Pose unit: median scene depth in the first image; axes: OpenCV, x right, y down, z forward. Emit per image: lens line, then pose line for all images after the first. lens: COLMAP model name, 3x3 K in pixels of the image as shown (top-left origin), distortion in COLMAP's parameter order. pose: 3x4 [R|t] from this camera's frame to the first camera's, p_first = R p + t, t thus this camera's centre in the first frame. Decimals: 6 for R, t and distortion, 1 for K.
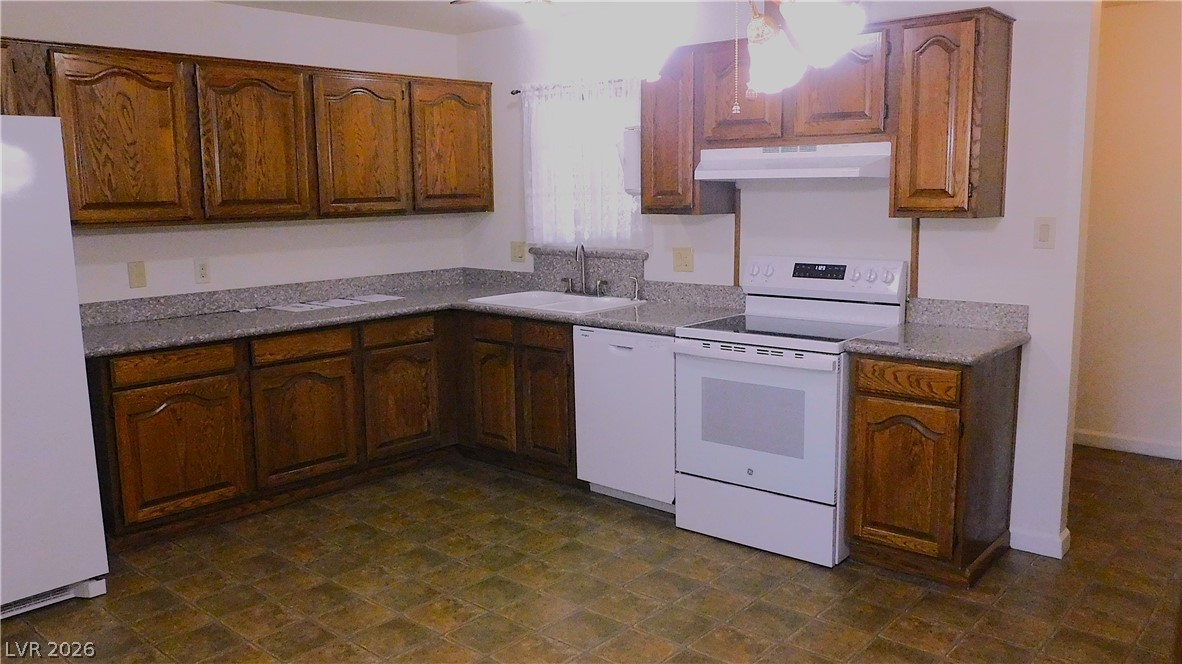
lens RADIAL K [[892.8, 0, 587.8], [0, 892.8, 339.6], [0, 0, 1]] dist [-0.063497, 0.008713]
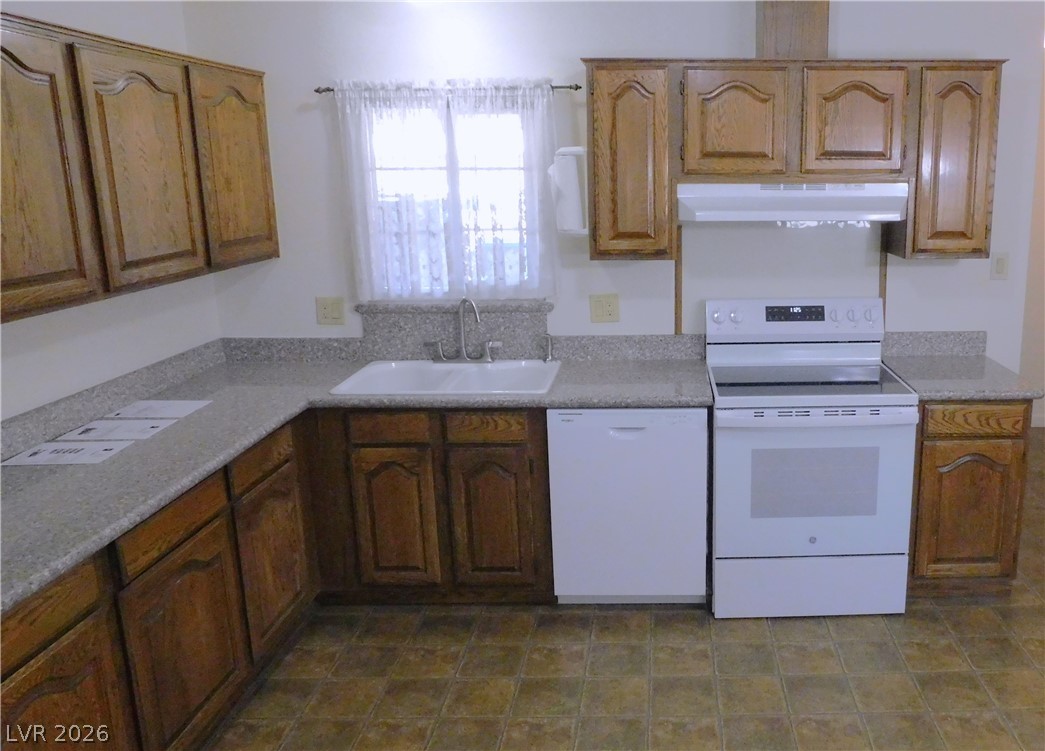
lens RADIAL K [[870.1, 0, 523.0], [0, 870.1, 371.2], [0, 0, 1]] dist [-0.048944, 0.004236]
pose [[0.757468, -0.149557, 0.635511, -0.535388], [0.106615, 0.988678, 0.105593, -0.138297], [-0.644108, -0.012228, 0.764837, 0.453635]]
